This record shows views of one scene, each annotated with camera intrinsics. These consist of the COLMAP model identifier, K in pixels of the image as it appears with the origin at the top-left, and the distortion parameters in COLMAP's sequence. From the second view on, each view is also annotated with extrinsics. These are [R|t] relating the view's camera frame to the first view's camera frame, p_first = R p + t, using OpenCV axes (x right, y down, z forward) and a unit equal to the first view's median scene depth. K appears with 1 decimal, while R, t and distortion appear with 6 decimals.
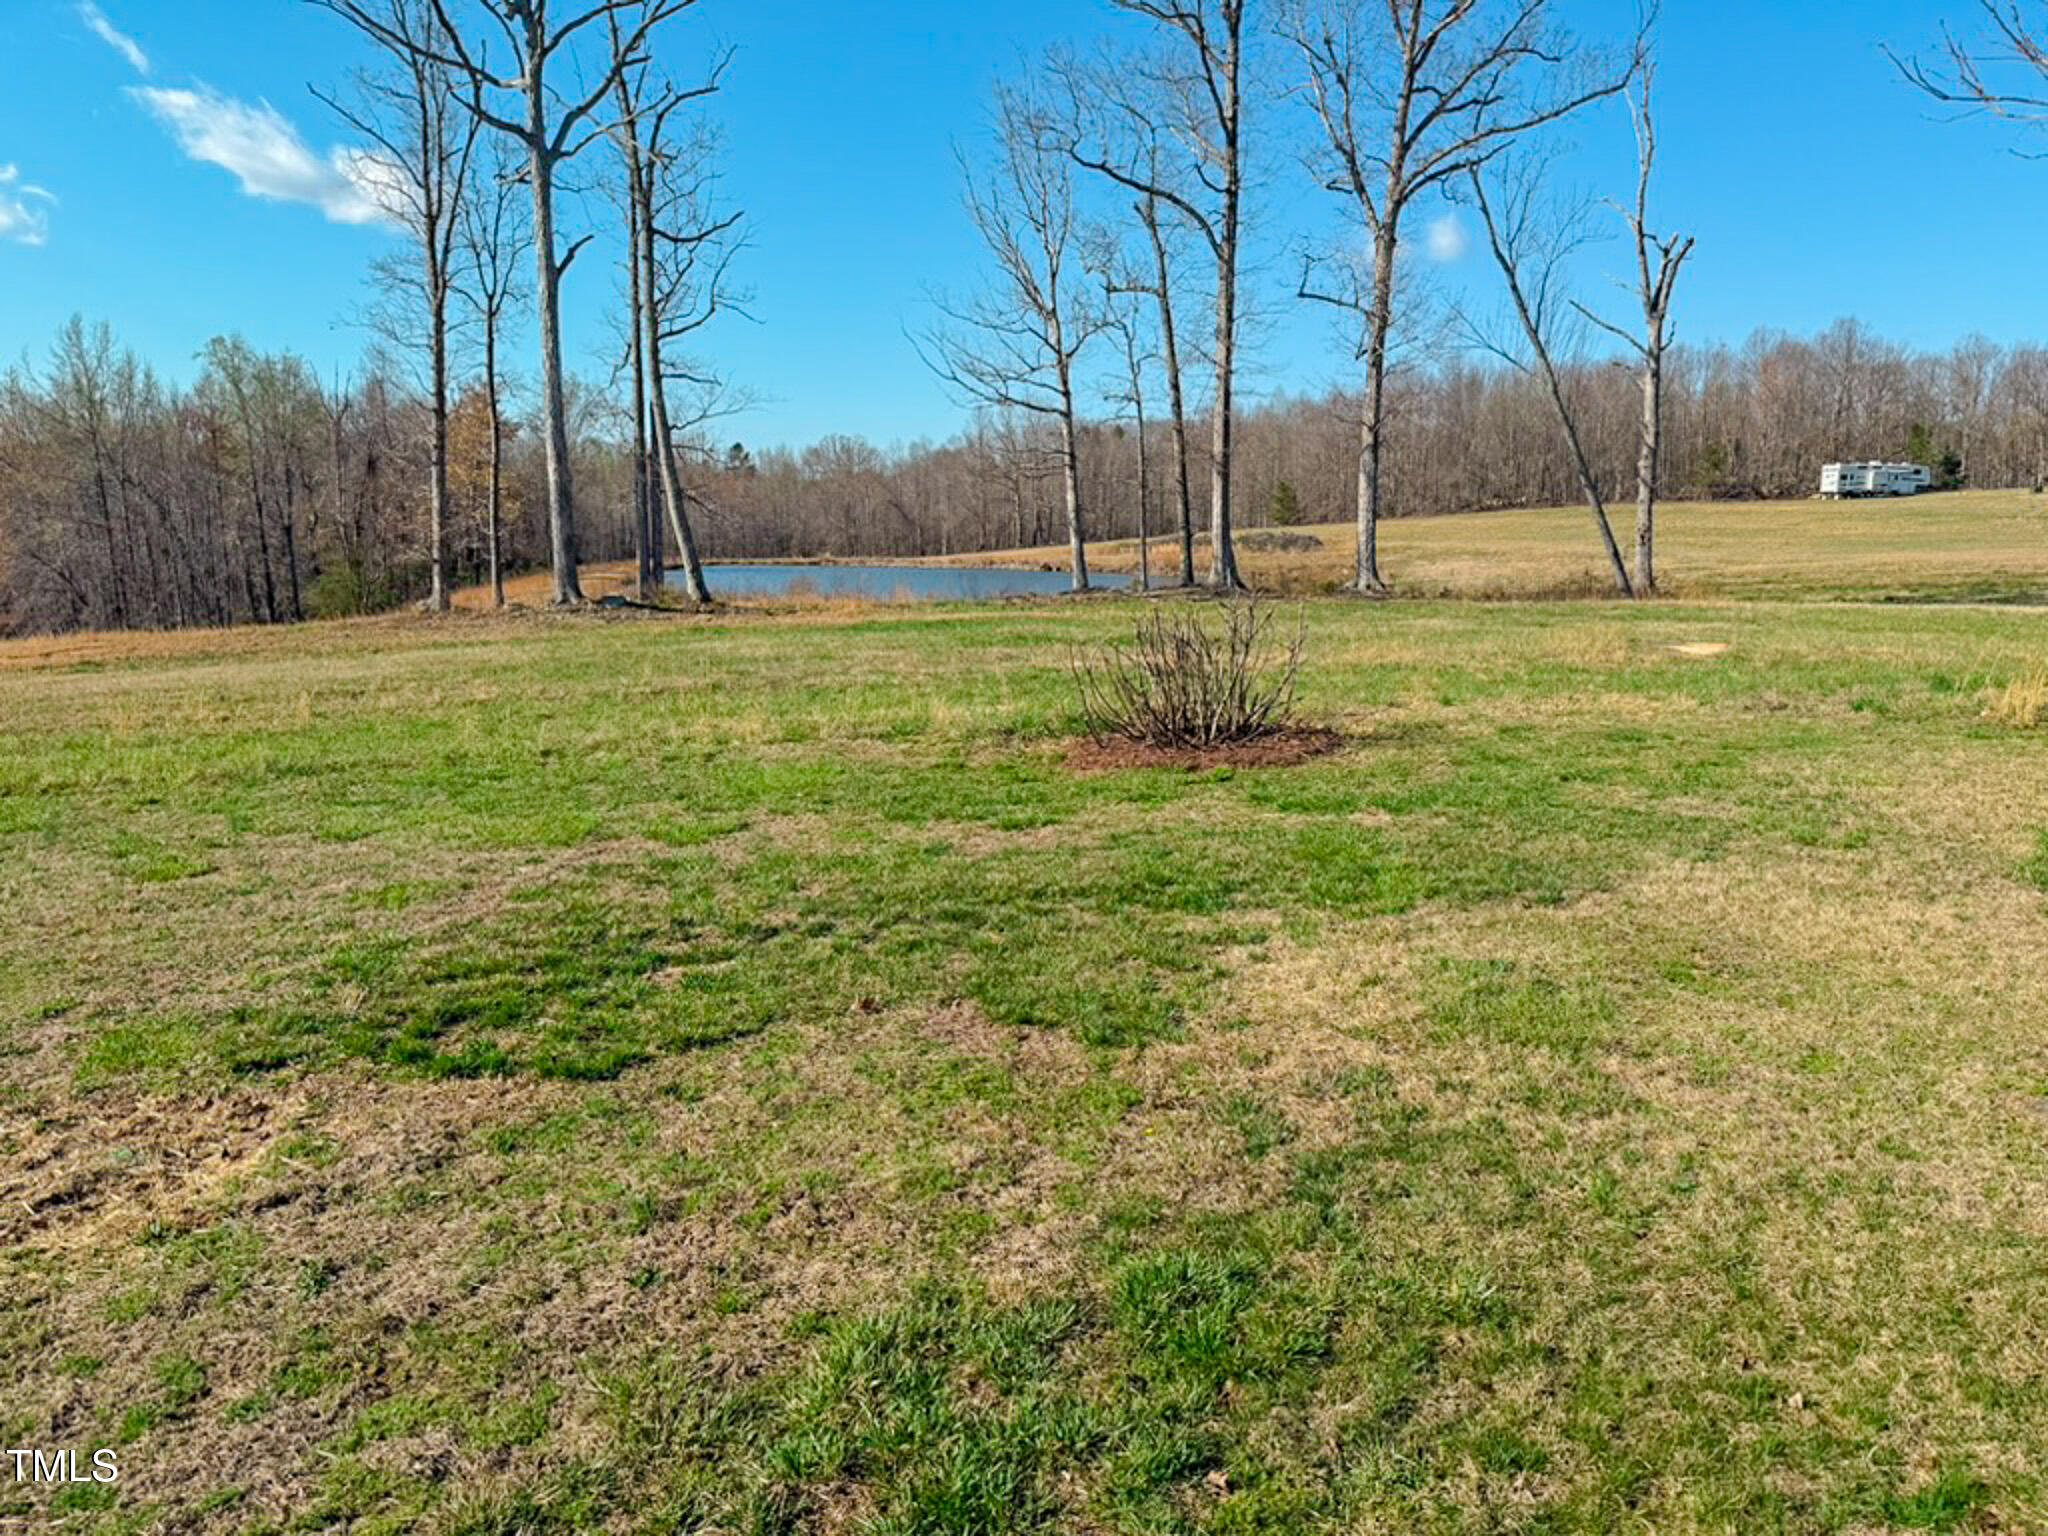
lens RADIAL K [[1424.9, 0, 1027.7], [0, 1424.9, 767.8], [0, 0, 1]] dist [-0.001683, -0.006328]
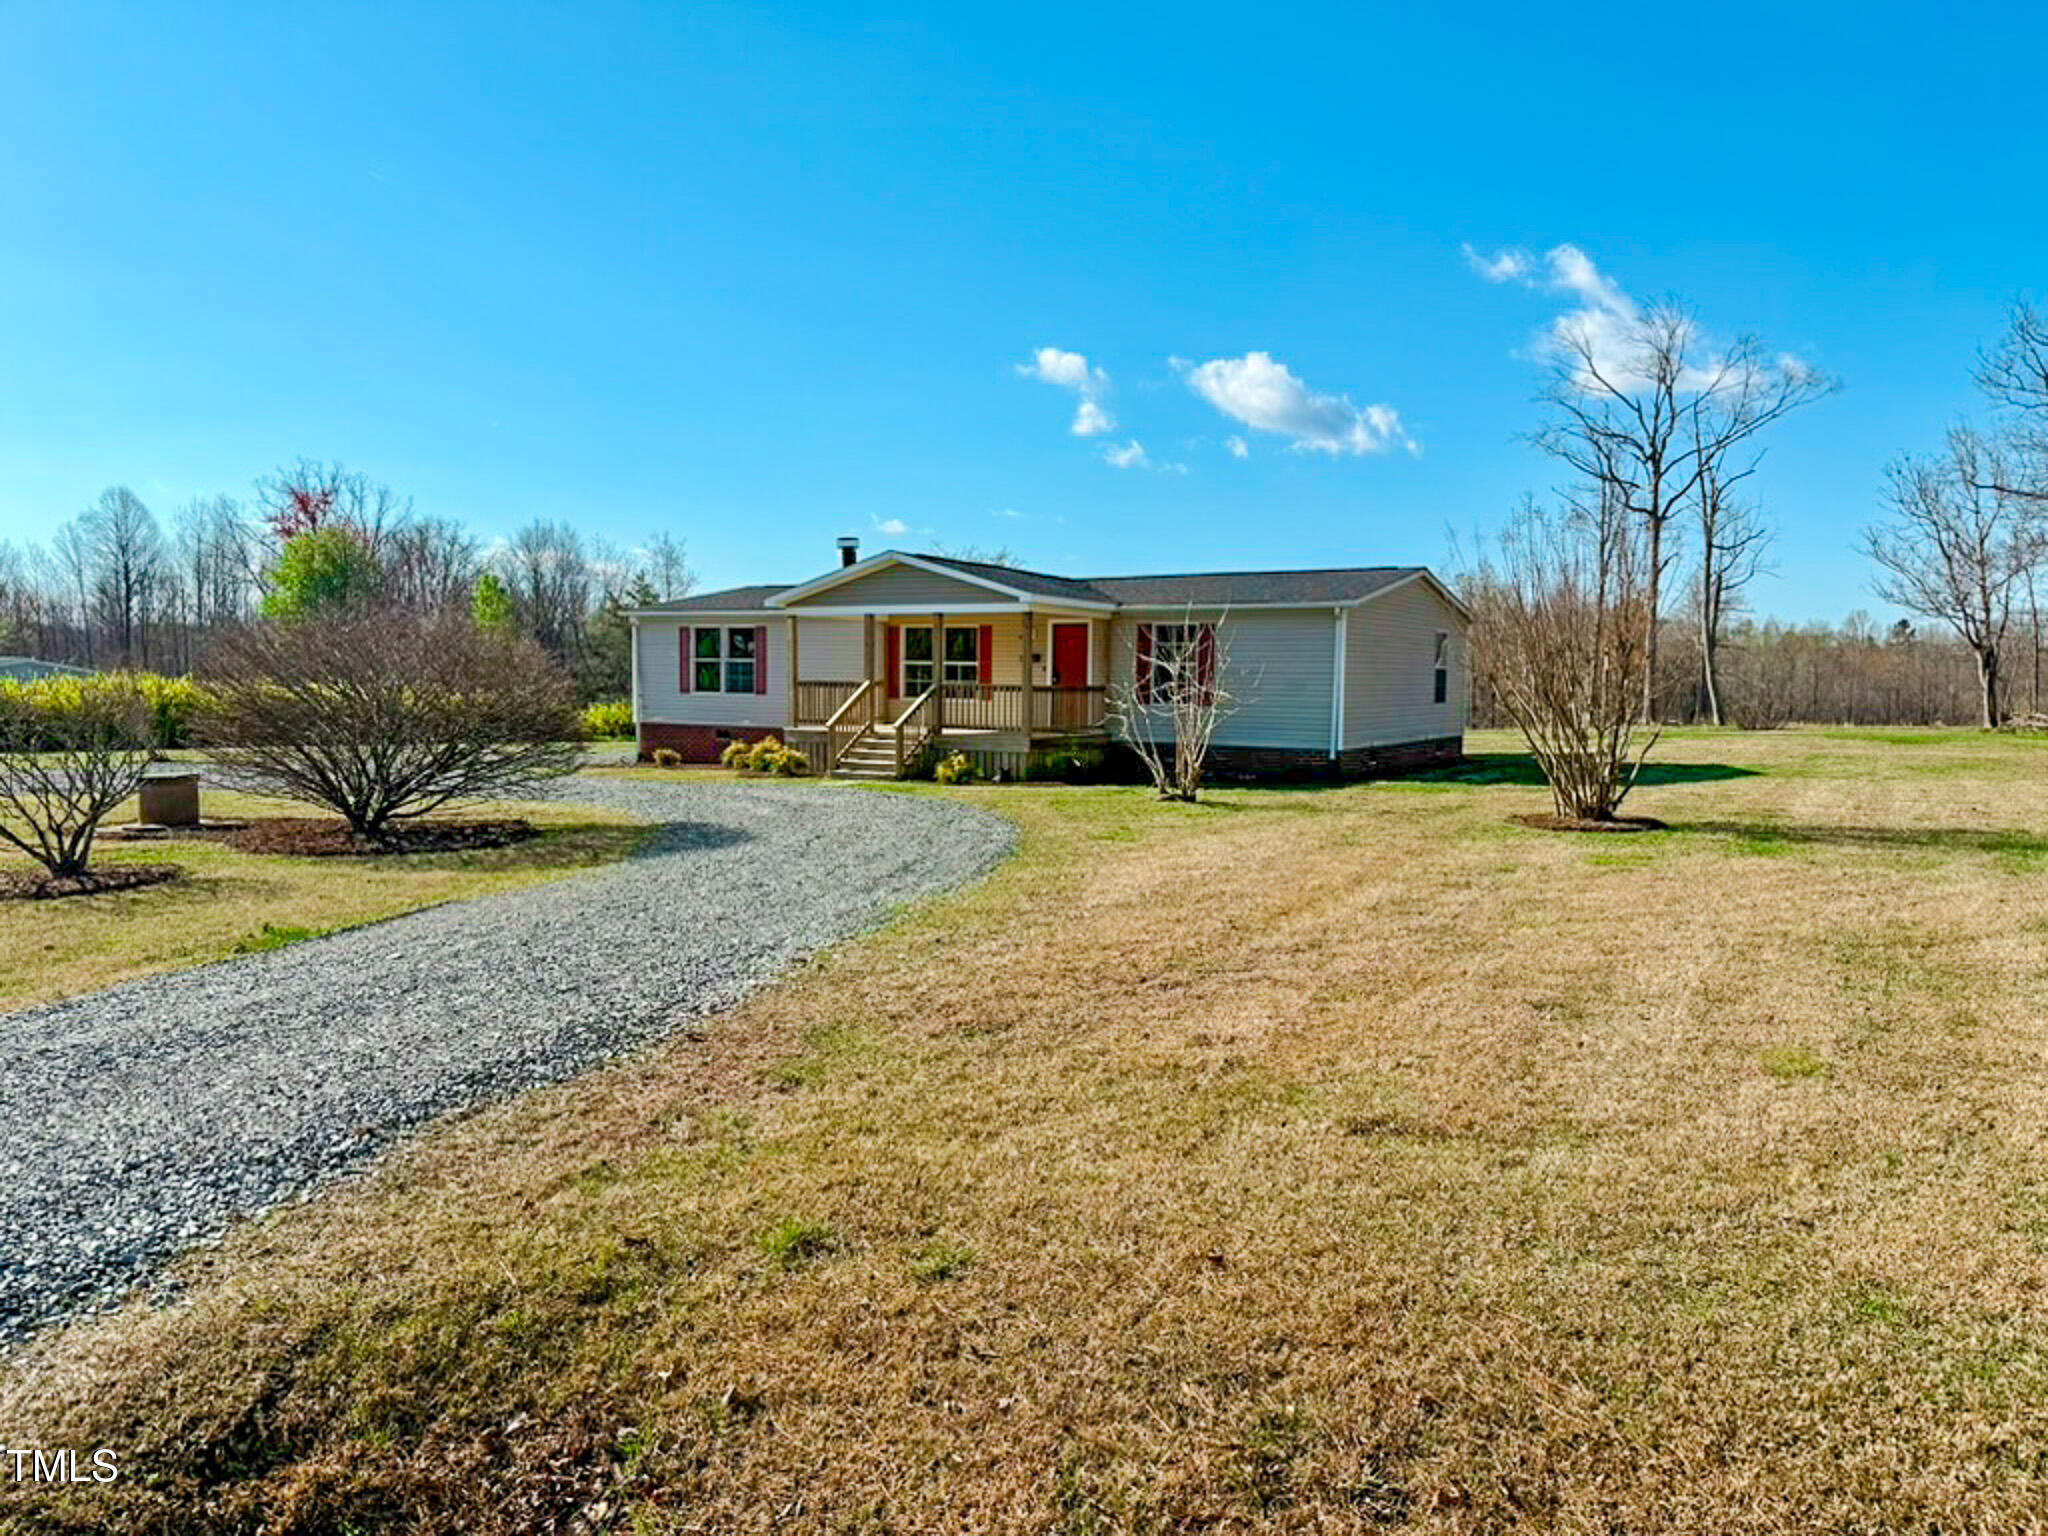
lens RADIAL K [[1424.9, 0, 1027.7], [0, 1424.9, 767.8], [0, 0, 1]] dist [-0.001683, -0.006328]
pose [[0.717784, 0.050029, -0.694466, 0.484980], [-0.134687, 0.988553, -0.067994, 0.214771], [0.683114, 0.142341, 0.716306, -1.124719]]
